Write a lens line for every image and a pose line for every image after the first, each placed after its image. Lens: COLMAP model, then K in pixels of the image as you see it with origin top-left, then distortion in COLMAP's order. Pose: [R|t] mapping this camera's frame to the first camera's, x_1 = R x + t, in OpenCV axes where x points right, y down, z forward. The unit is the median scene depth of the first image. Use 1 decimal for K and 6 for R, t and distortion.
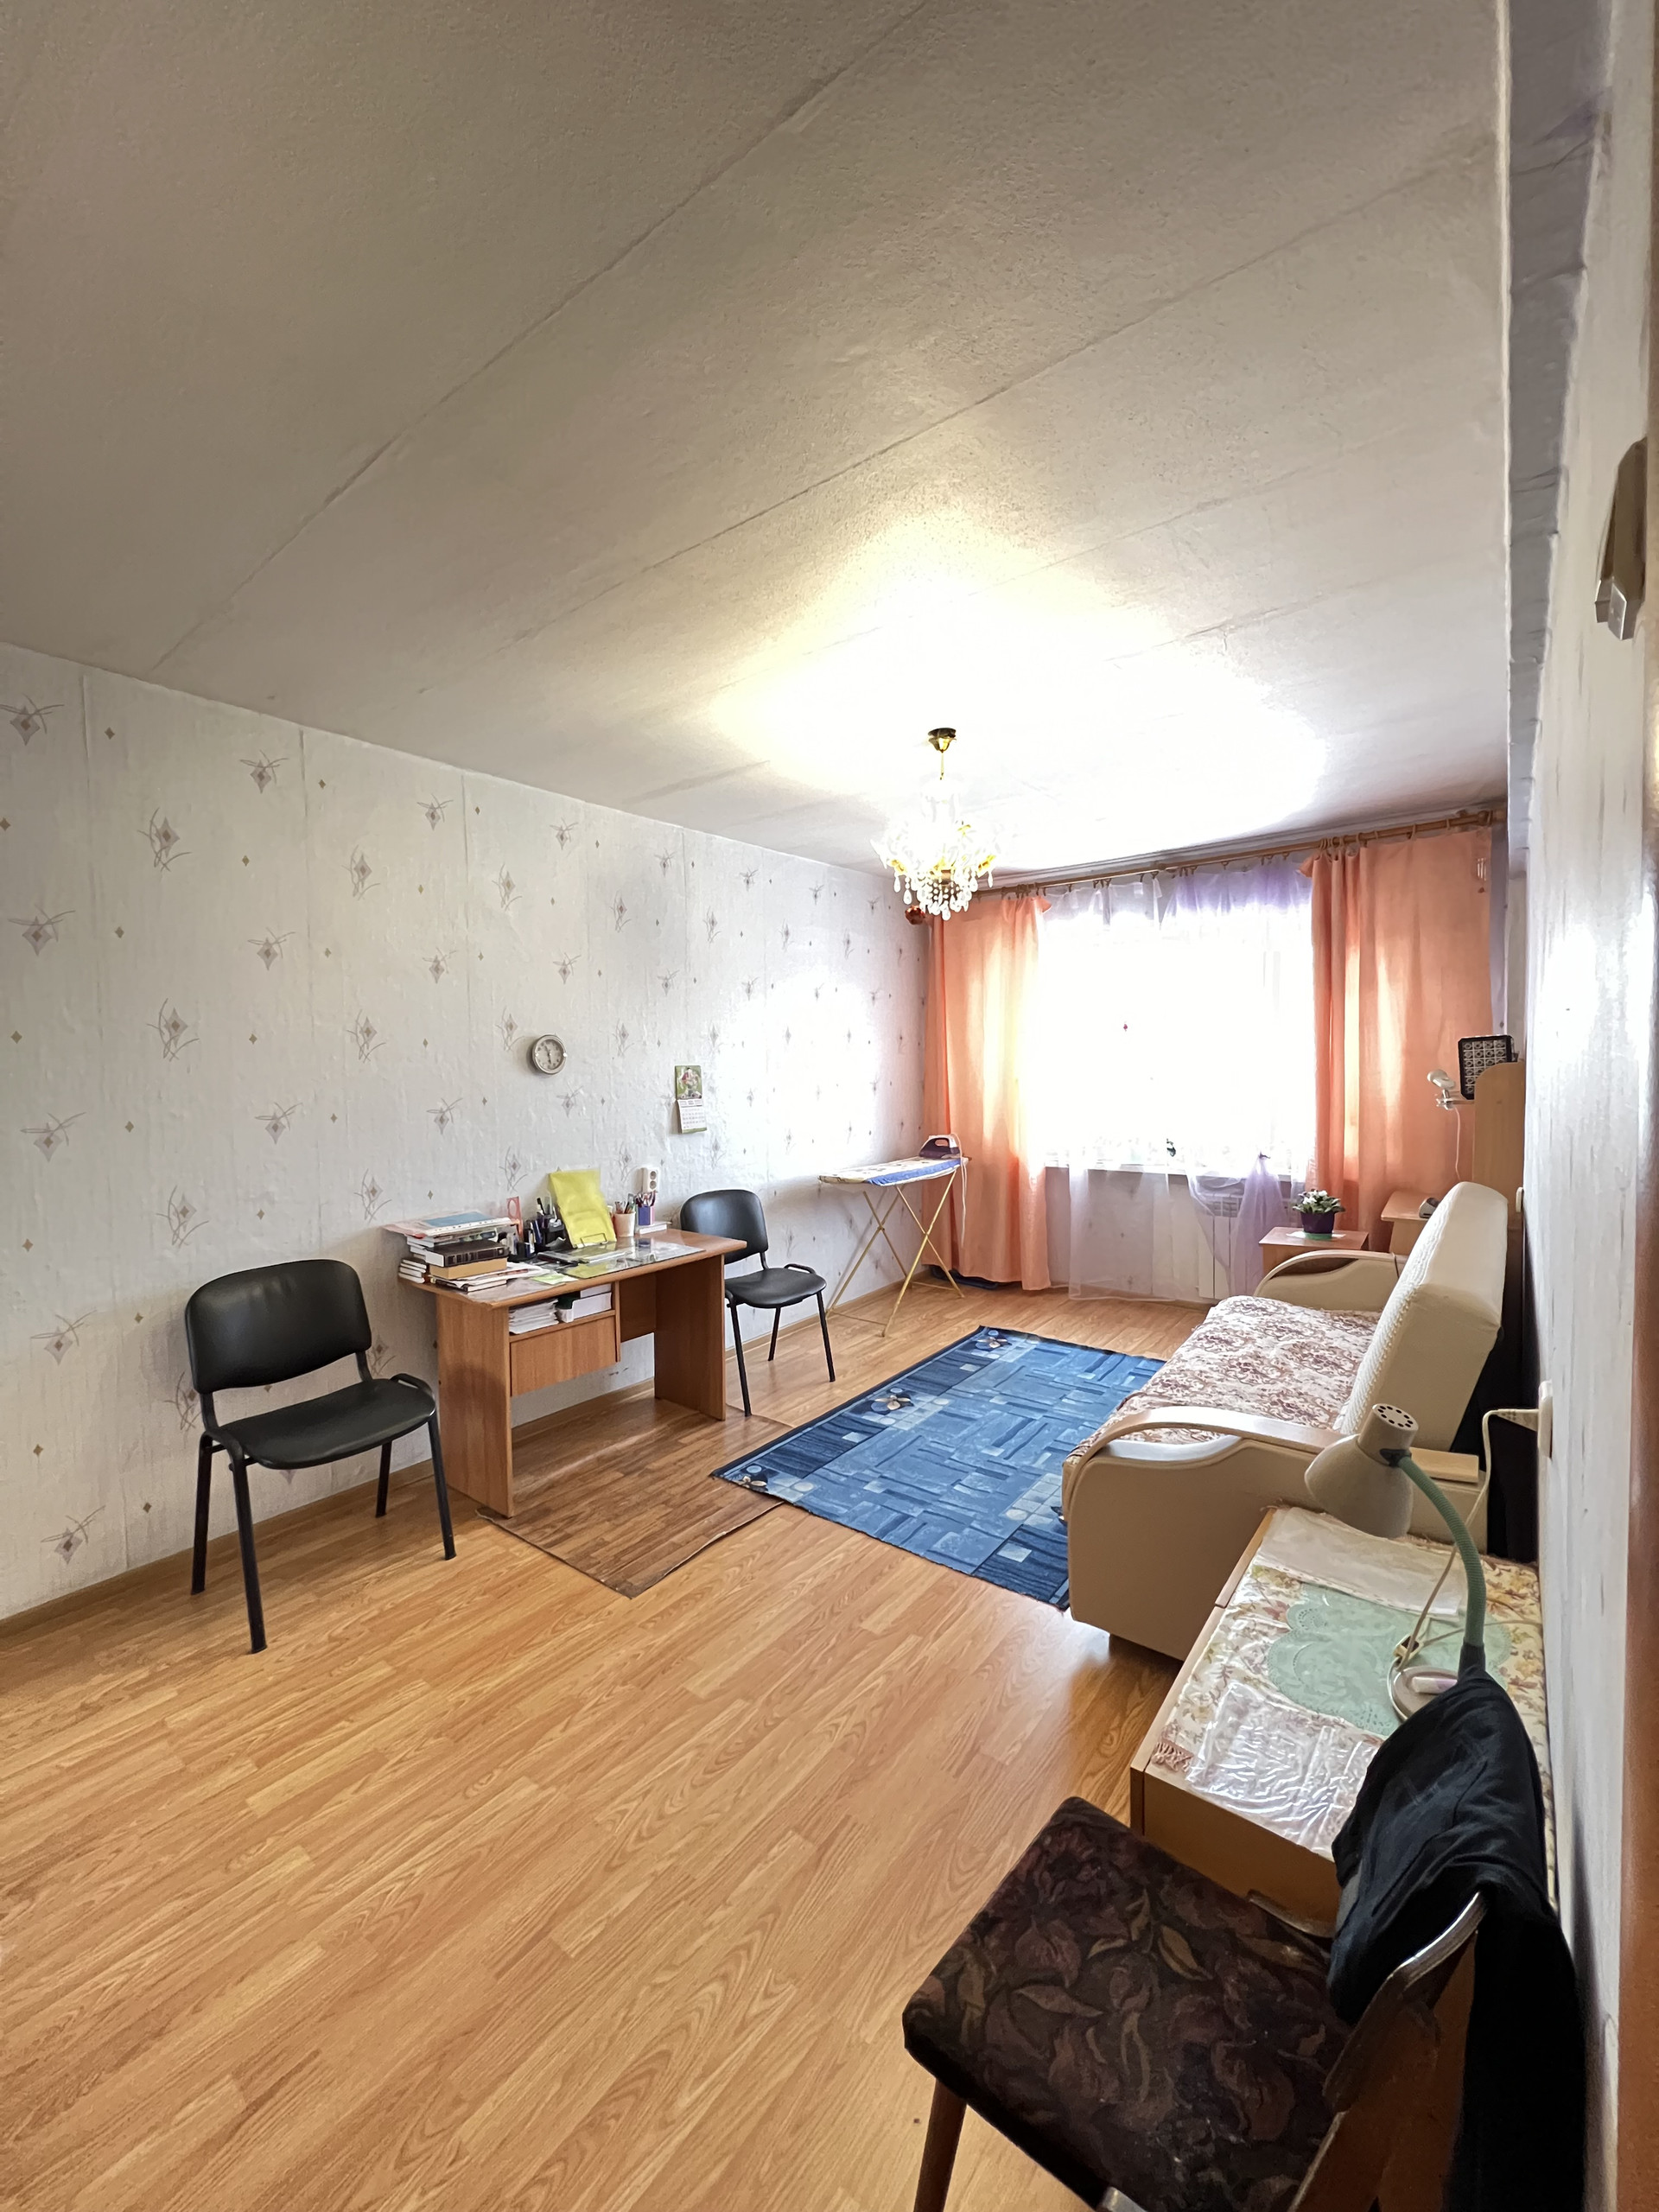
lens RADIAL K [[883.7, 0, 830.6], [0, 883.7, 1106.0], [0, 0, 1]] dist [-0.003340, -0.000058]
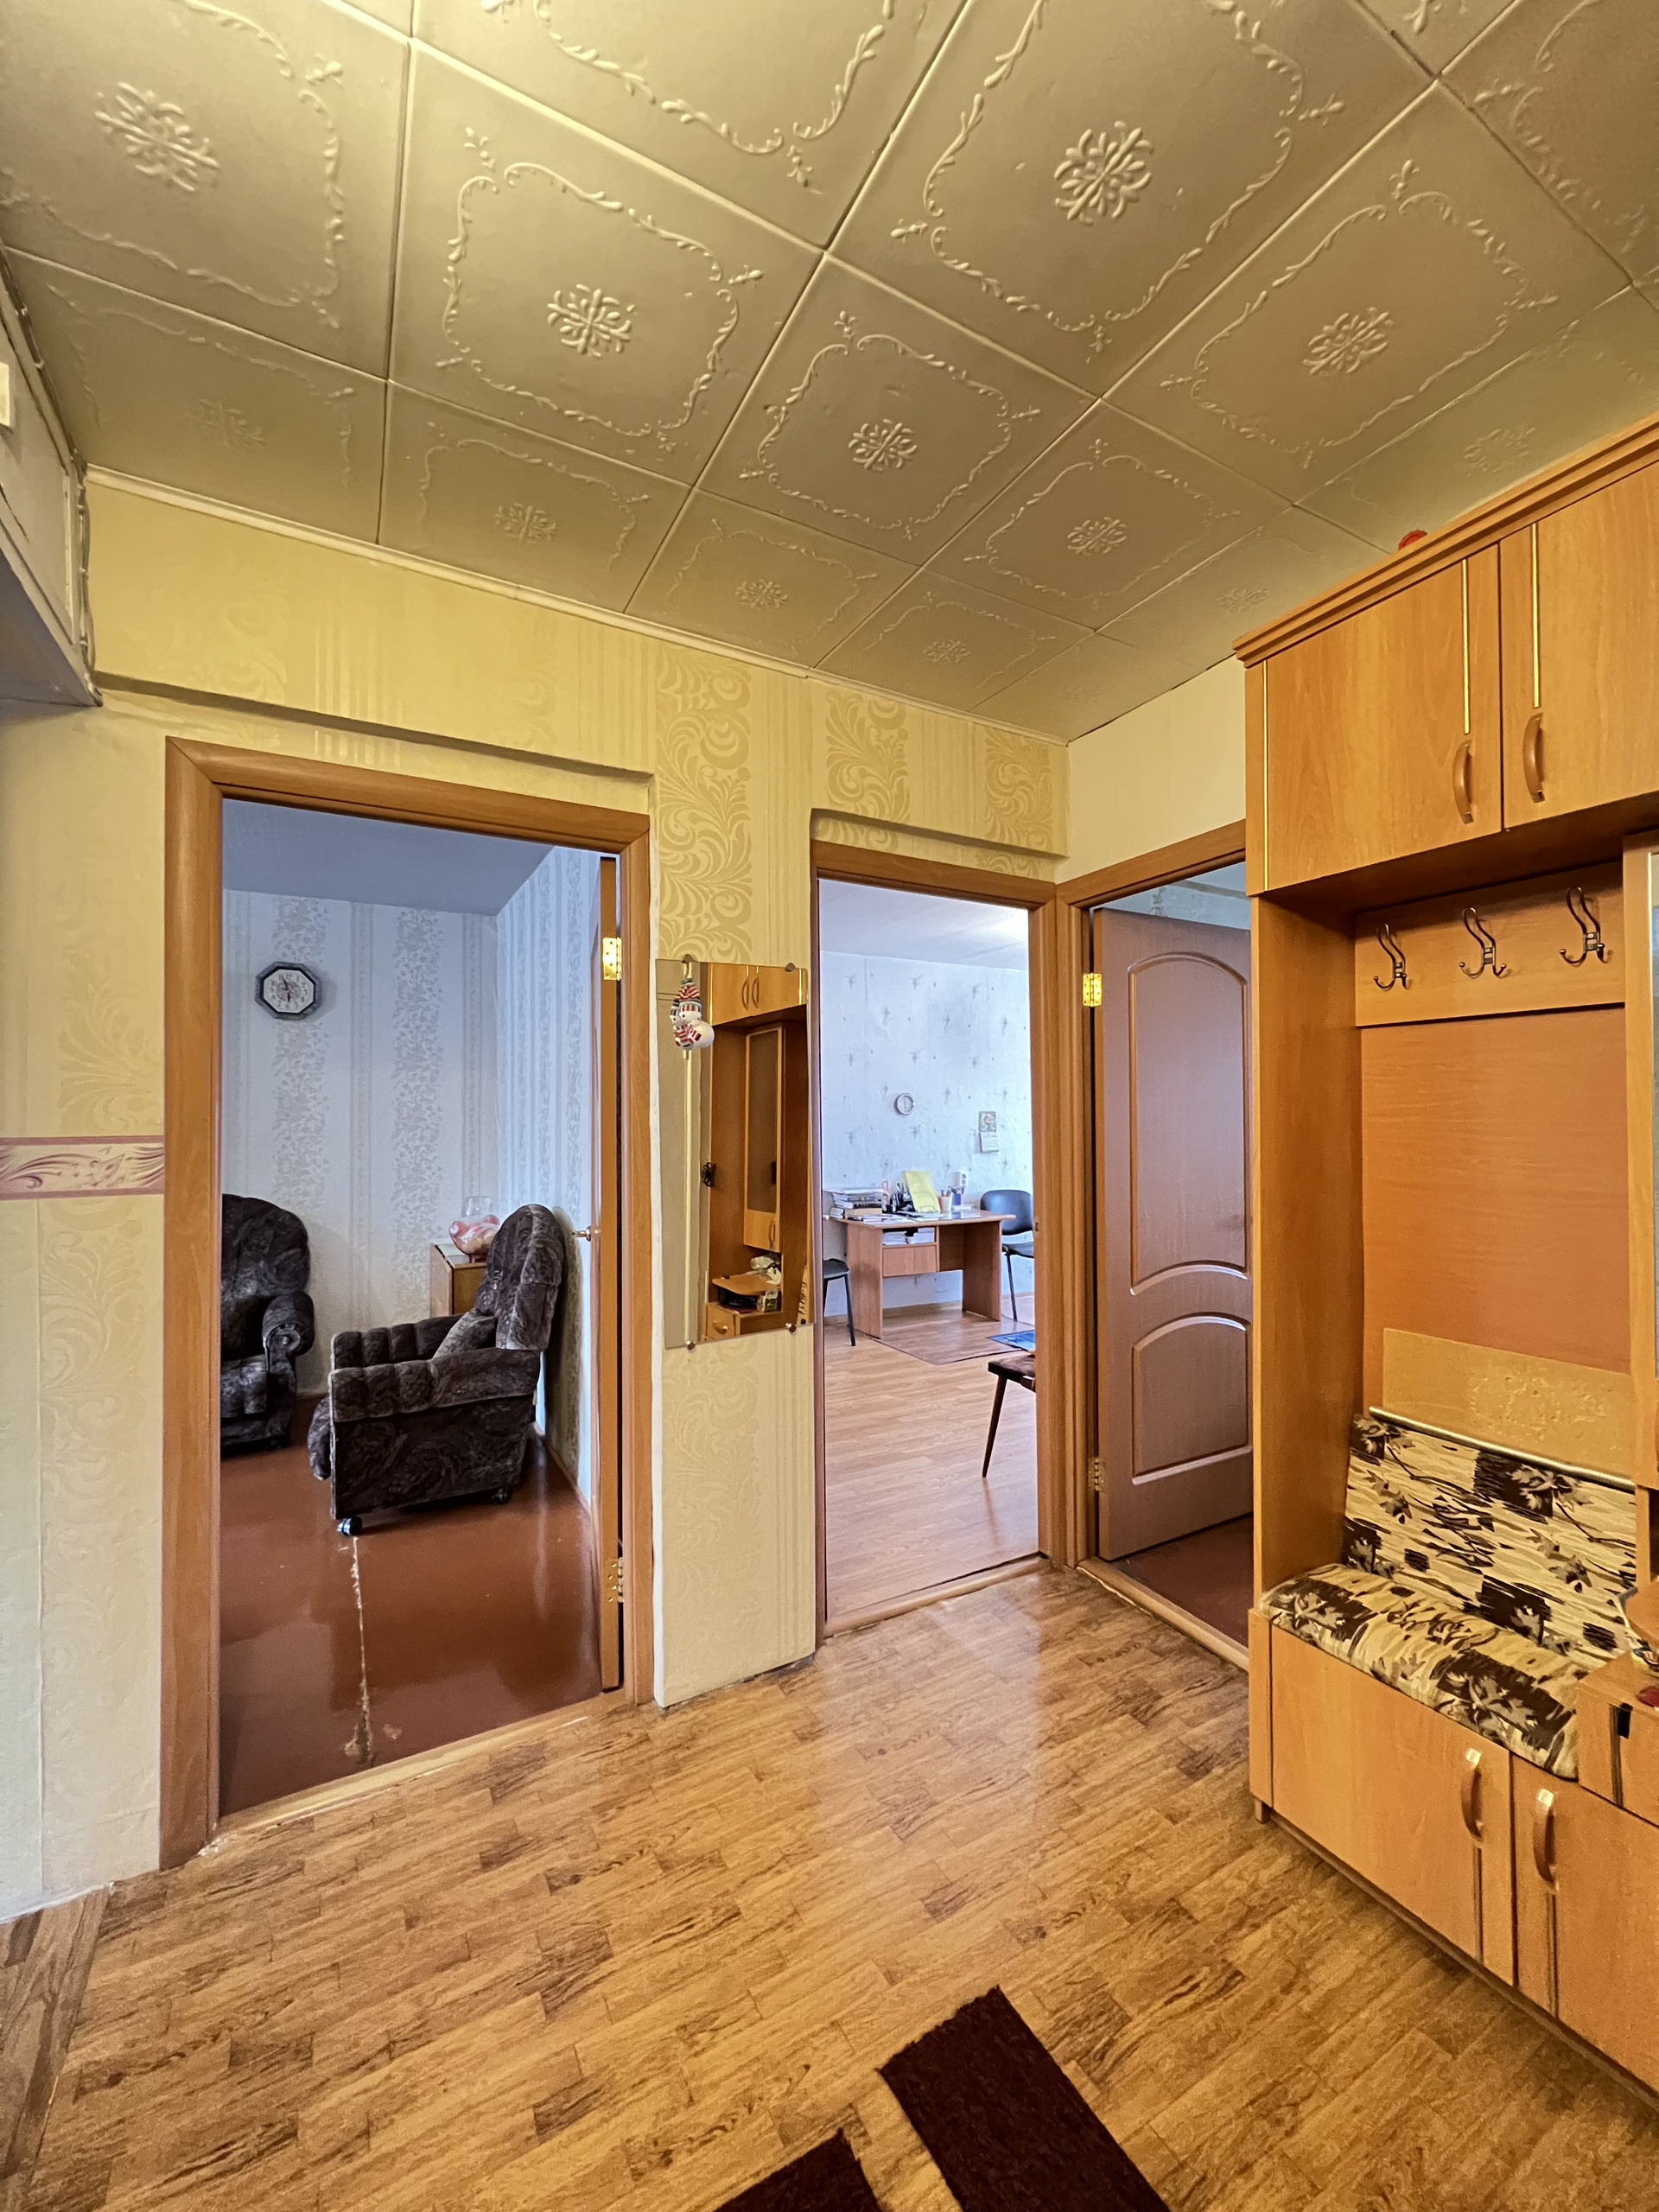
lens RADIAL K [[883.7, 0, 825.5], [0, 883.7, 1113.4], [0, 0, 1]] dist [-0.003340, -0.000058]
pose [[0.919591, 0.003860, -0.392857, 0.243141], [-0.026884, 0.998226, -0.053120, 0.062647], [0.391955, 0.059410, 0.918064, -0.729661]]
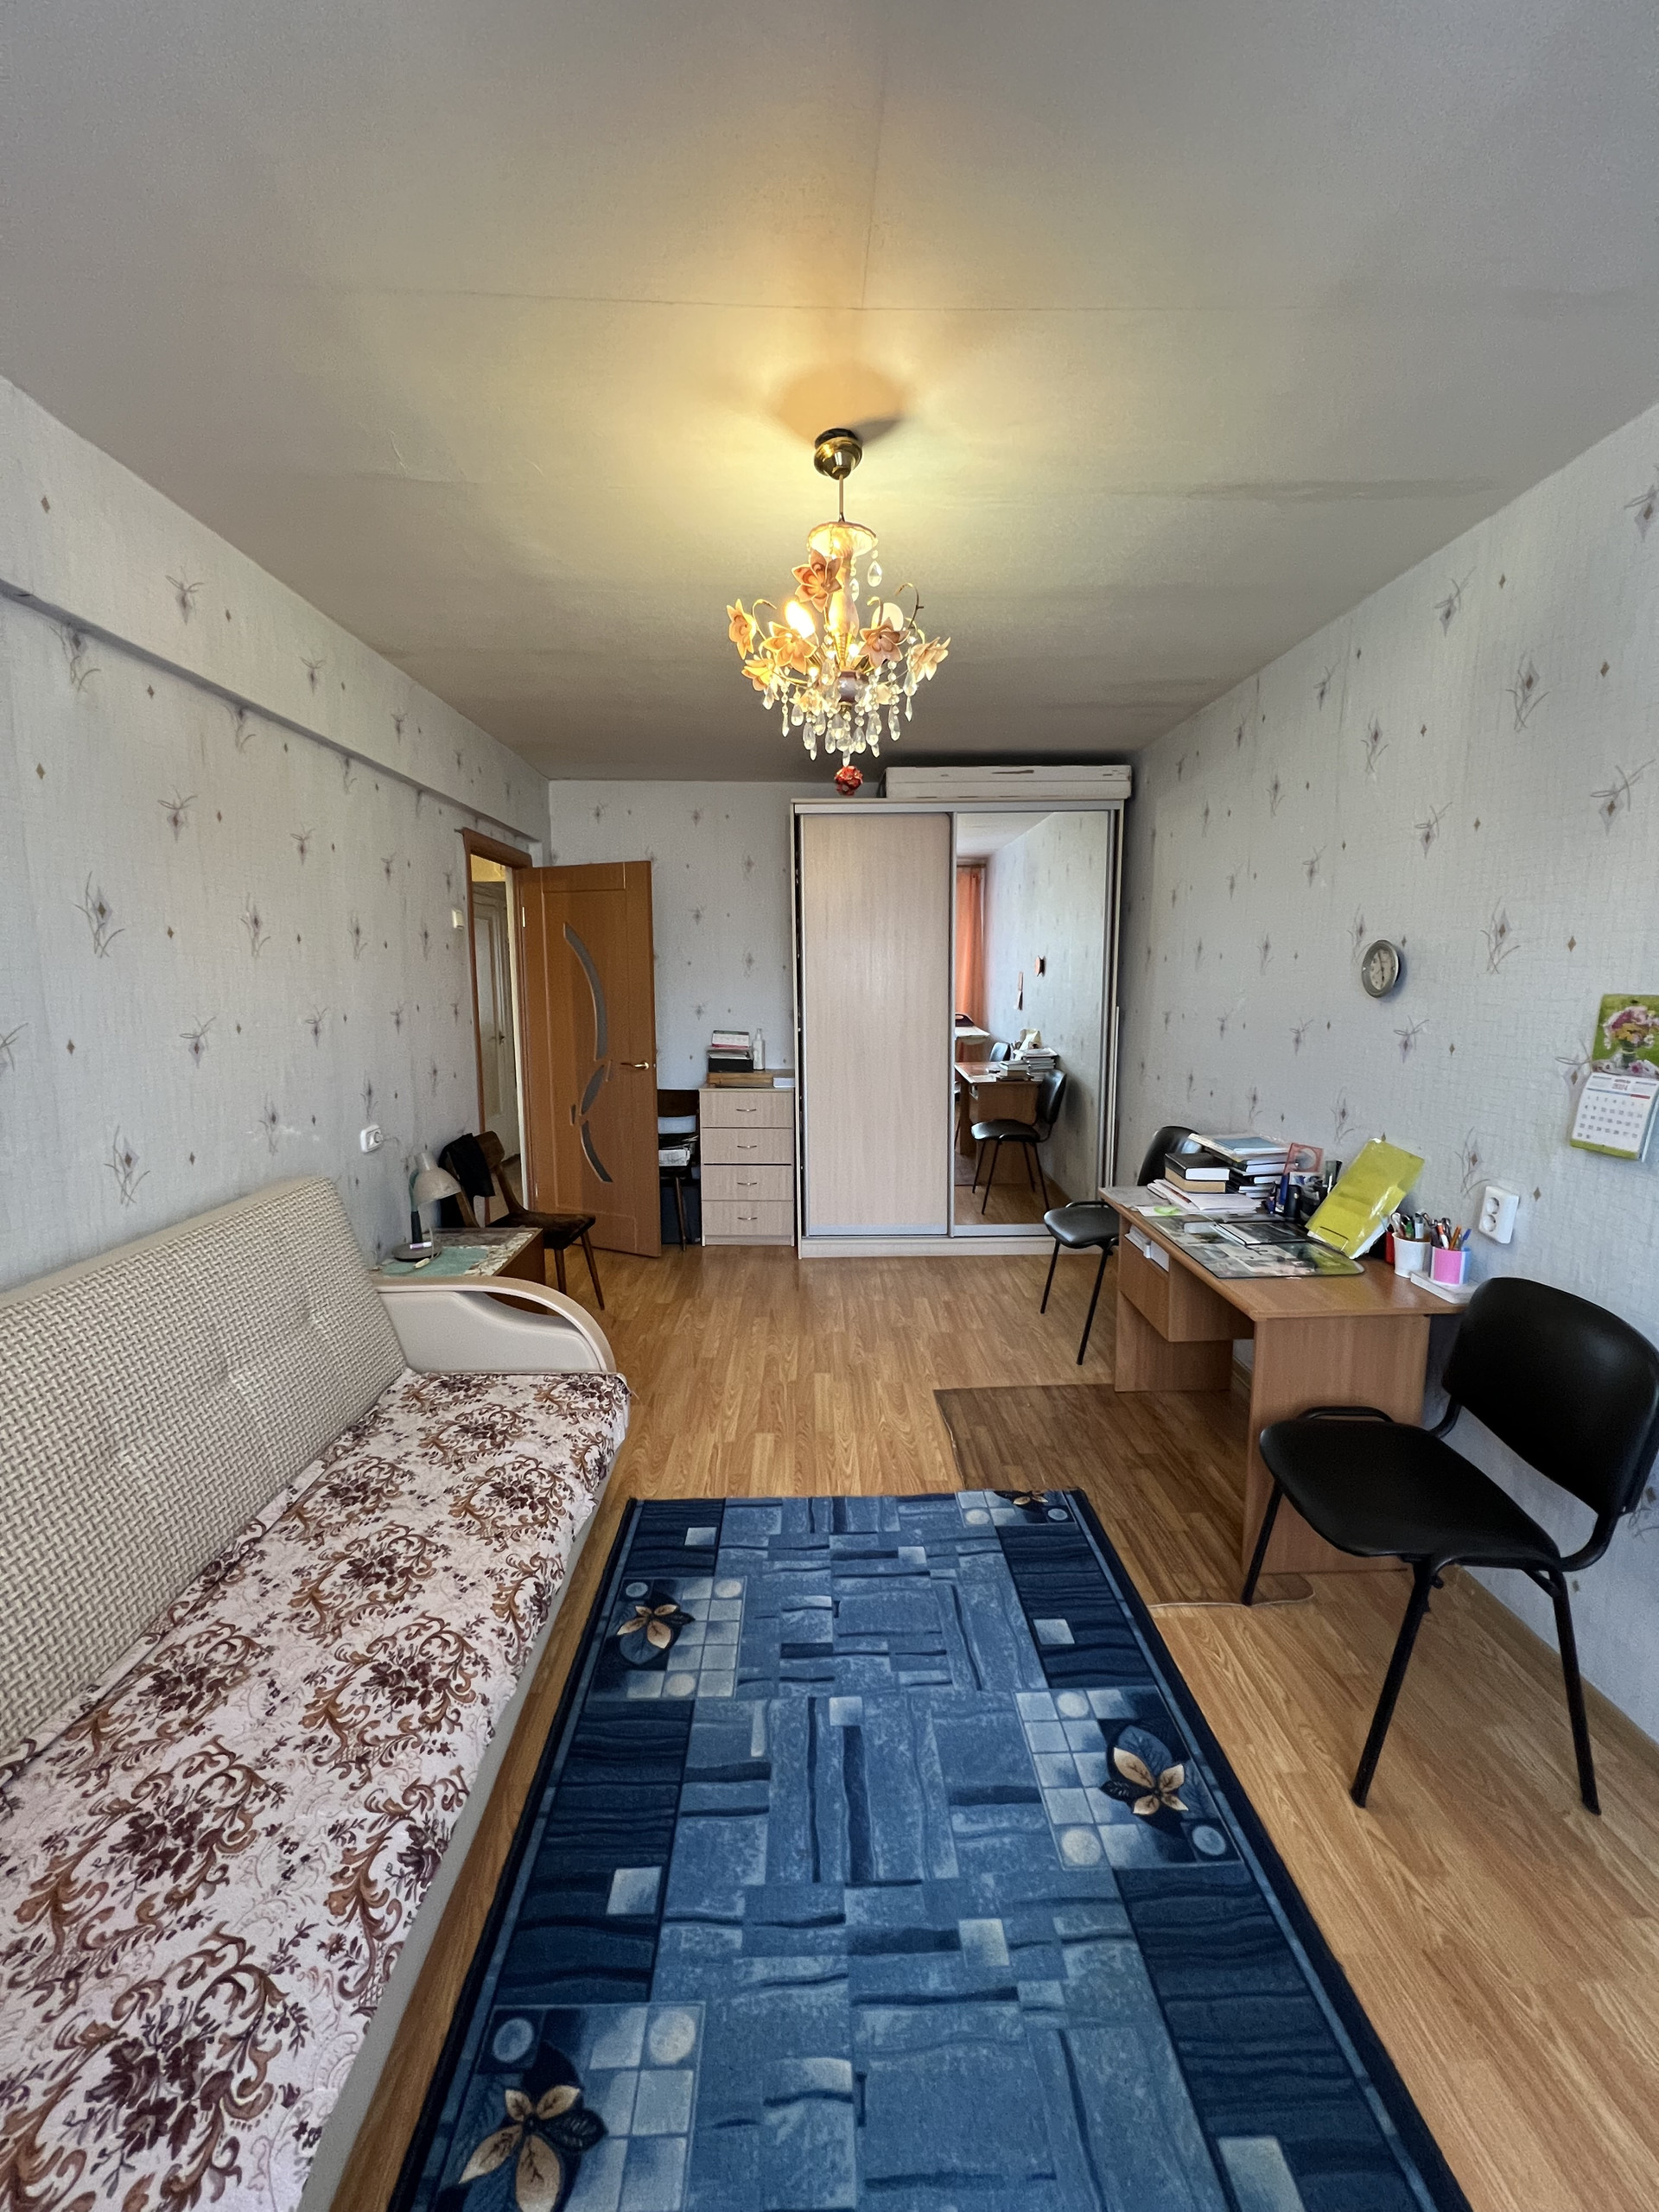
lens RADIAL K [[883.7, 0, 823.4], [0, 883.7, 1102.2], [0, 0, 1]] dist [-0.003340, -0.000058]
pose [[-0.783512, 0.108748, -0.611786, 0.475648], [-0.012809, 0.981531, 0.190876, -0.084264], [0.621244, 0.157390, -0.767648, 1.314933]]
